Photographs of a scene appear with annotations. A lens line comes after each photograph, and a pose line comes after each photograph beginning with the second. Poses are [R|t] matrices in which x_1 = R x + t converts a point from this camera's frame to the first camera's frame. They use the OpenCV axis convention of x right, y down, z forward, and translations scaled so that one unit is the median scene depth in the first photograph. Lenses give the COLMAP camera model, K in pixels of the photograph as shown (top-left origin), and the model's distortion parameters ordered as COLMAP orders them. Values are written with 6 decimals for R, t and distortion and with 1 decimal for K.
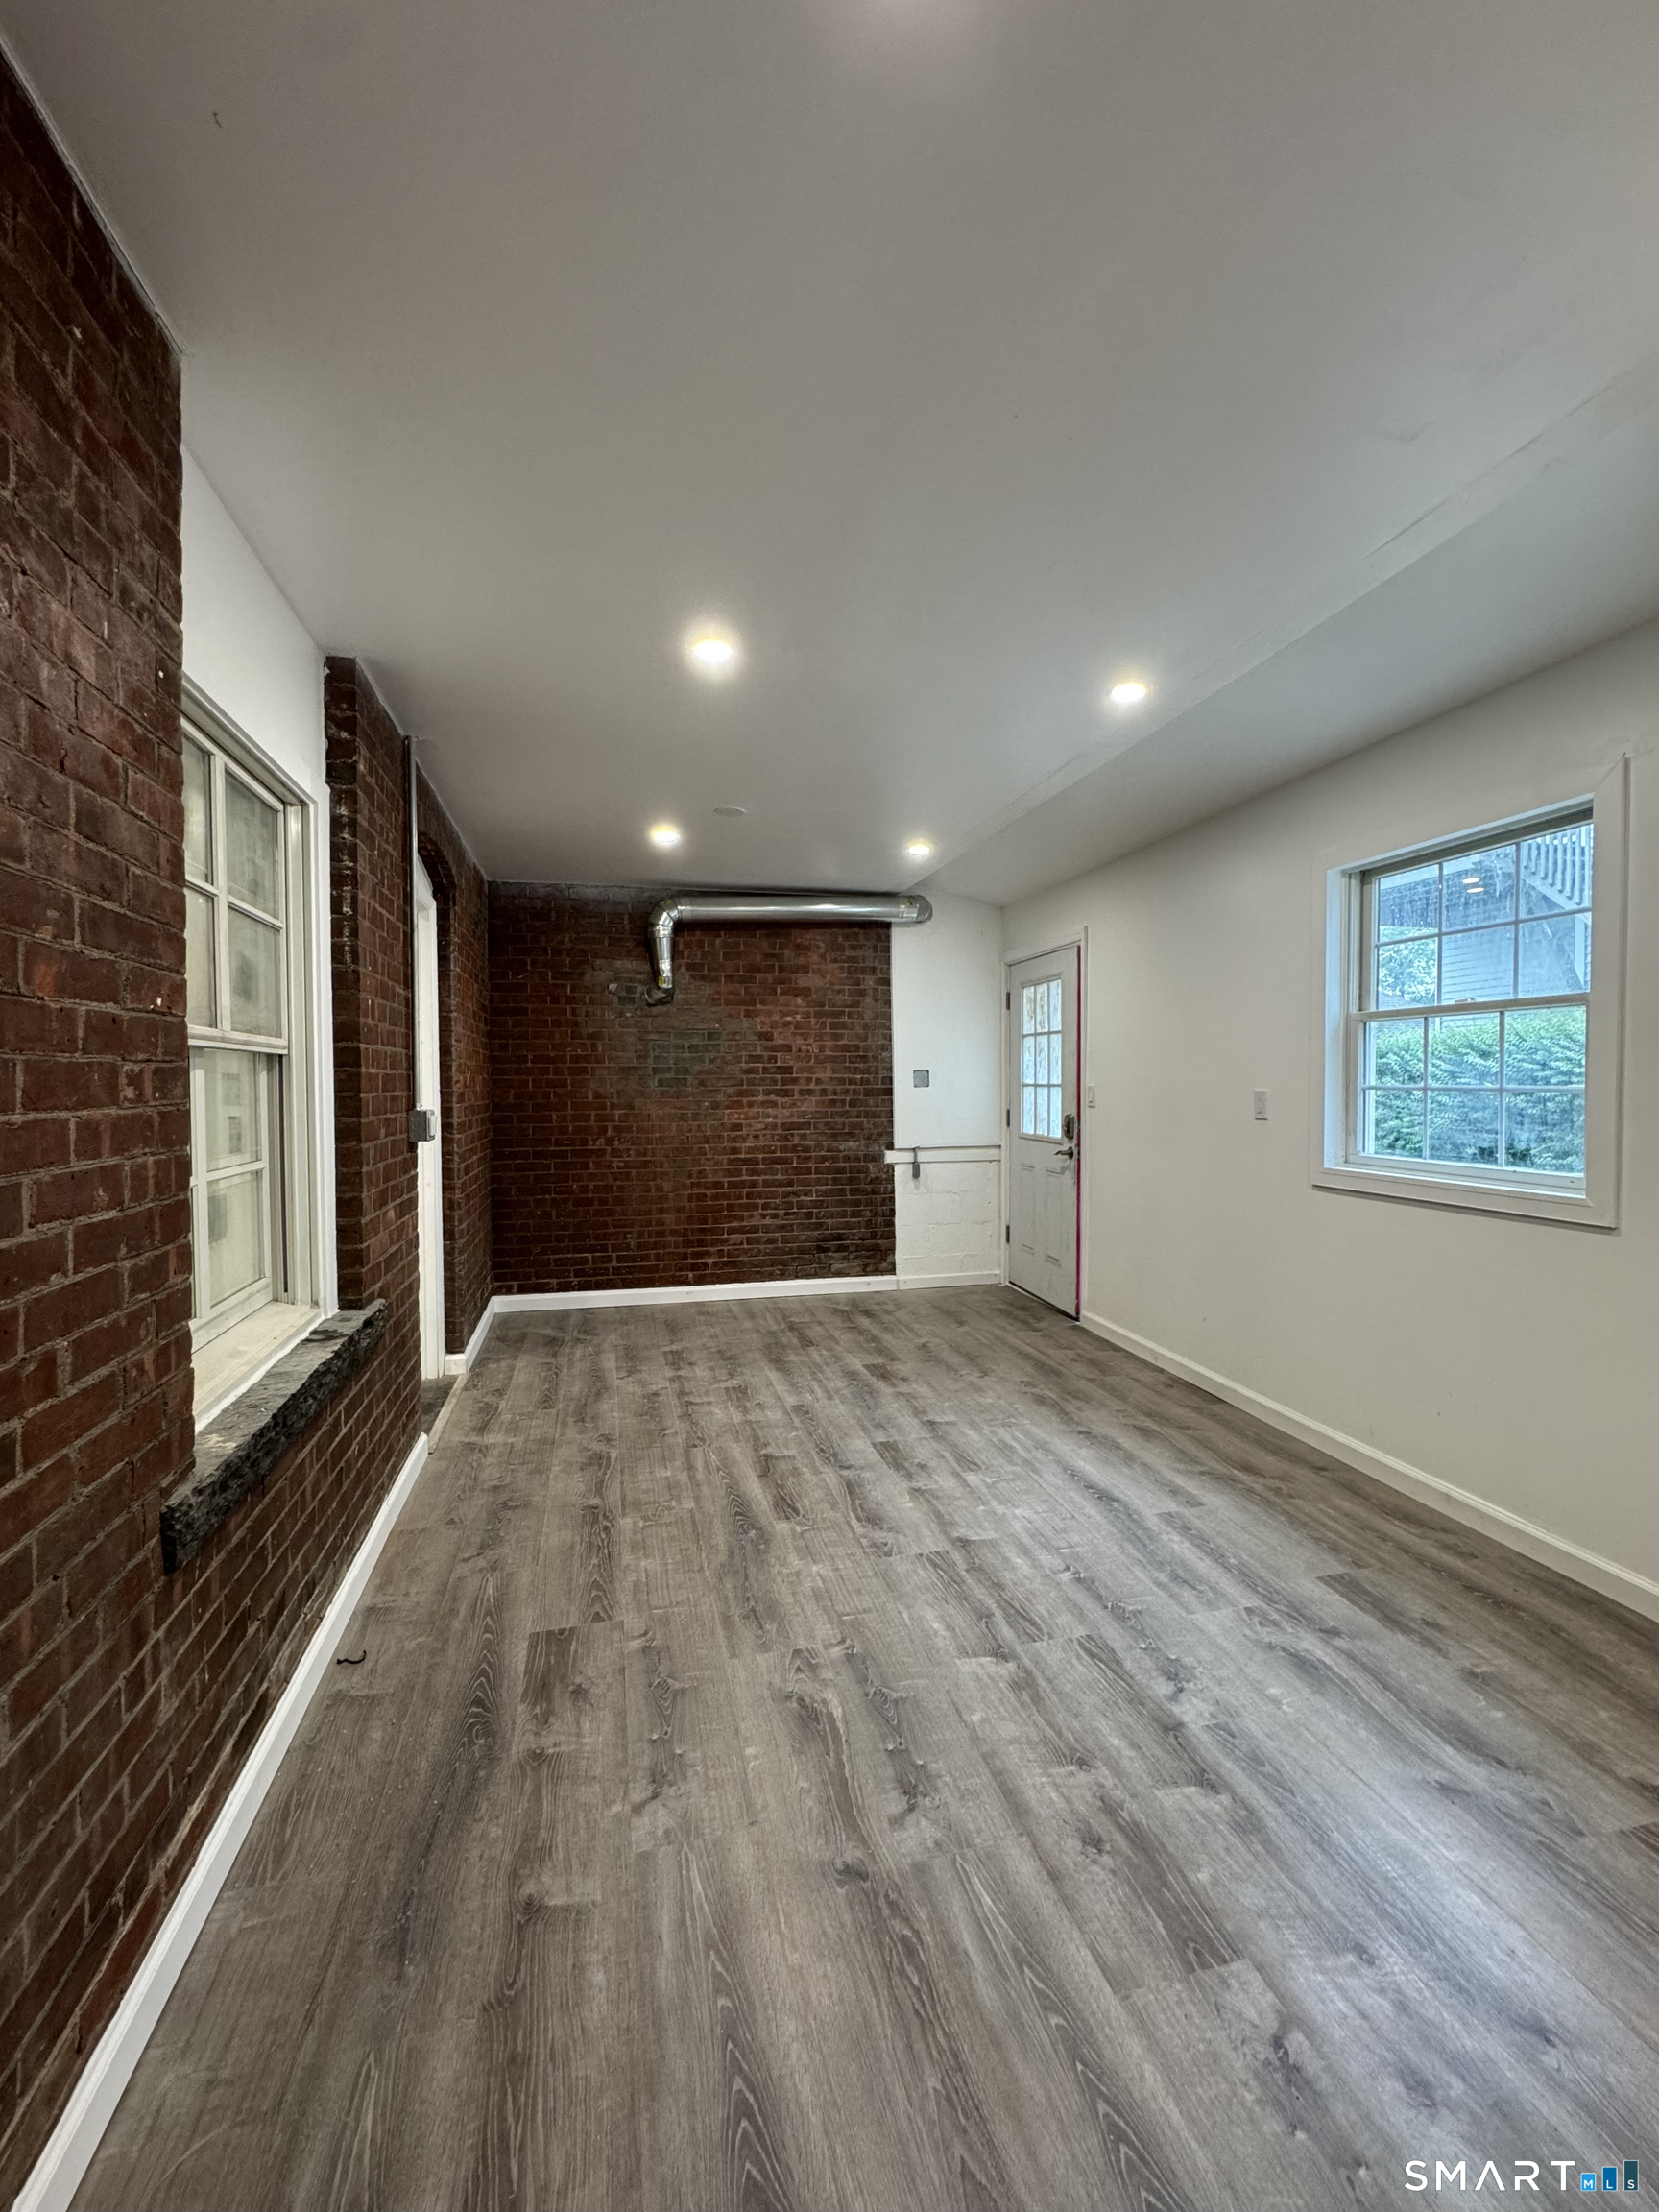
lens RADIAL K [[842.3, 0, 833.0], [0, 842.3, 1170.2], [0, 0, 1]] dist [-0.016724, 0.010315]
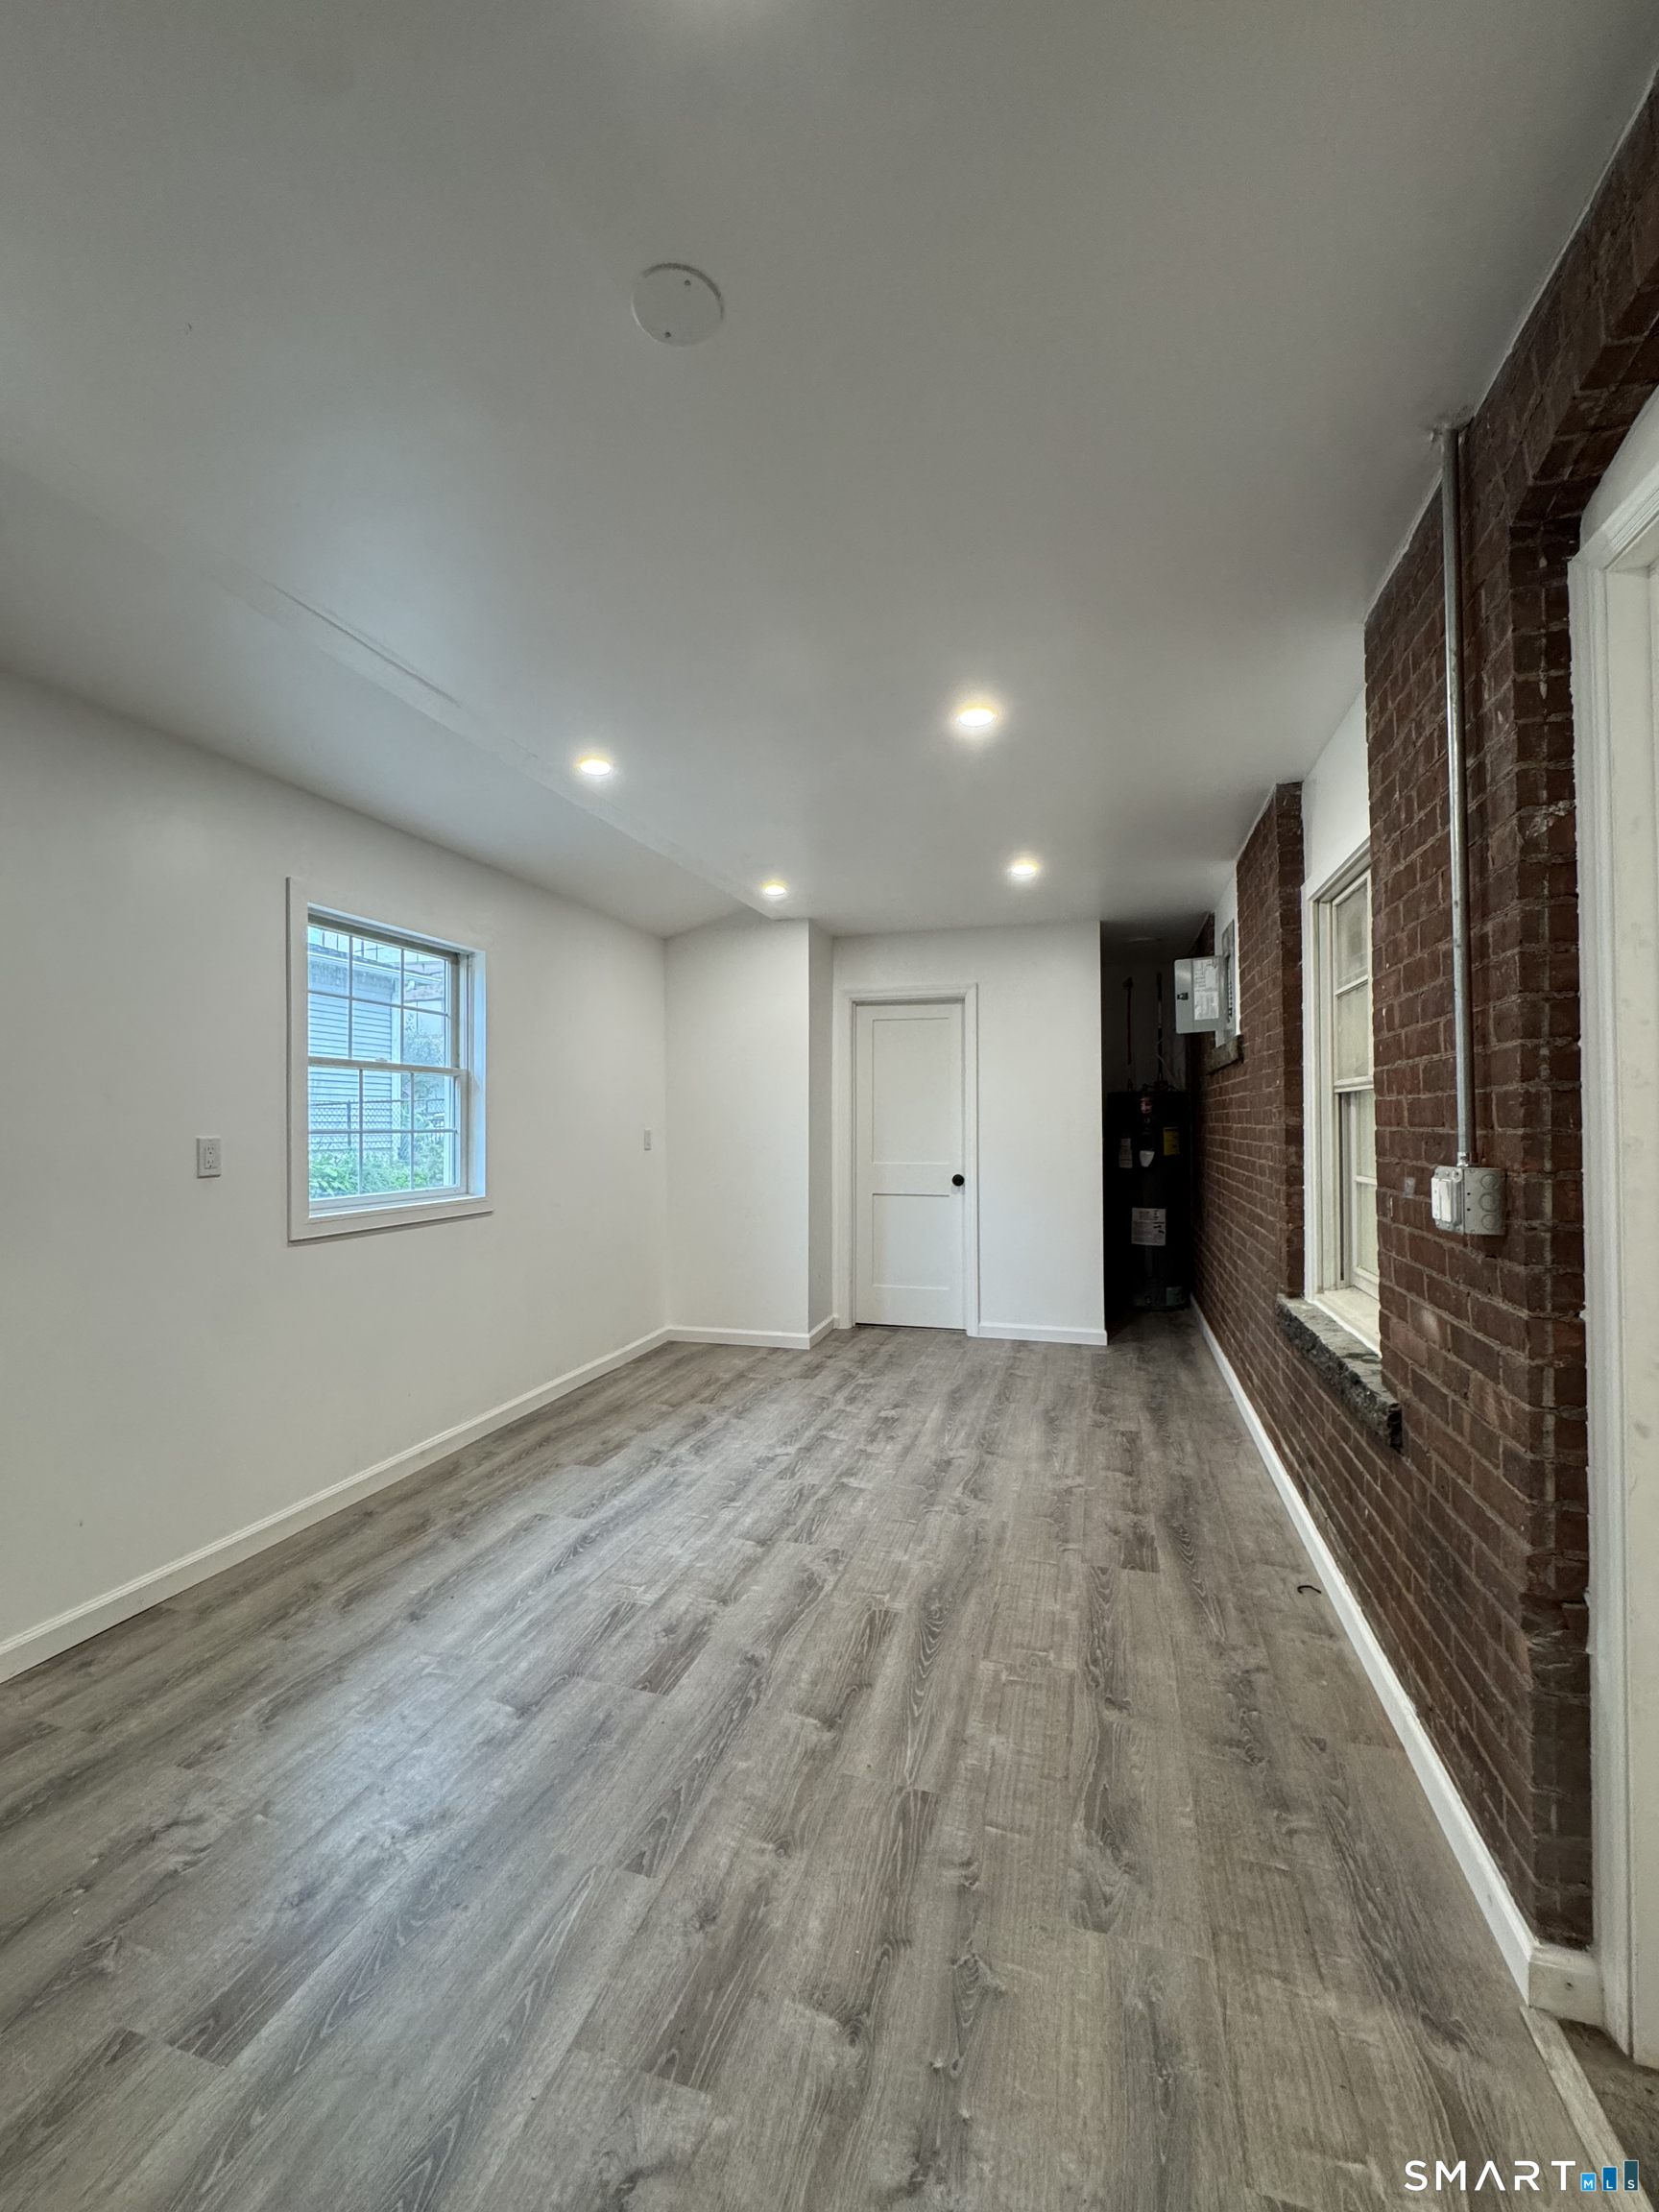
lens RADIAL K [[883.9, 0, 824.4], [0, 883.9, 1107.5], [0, 0, 1]] dist [-0.007699, -0.000078]
pose [[-0.845218, 0.019799, 0.534054, -0.549344], [0.066750, 0.995399, 0.068739, -0.197615], [-0.530236, 0.093747, -0.842651, 1.927406]]
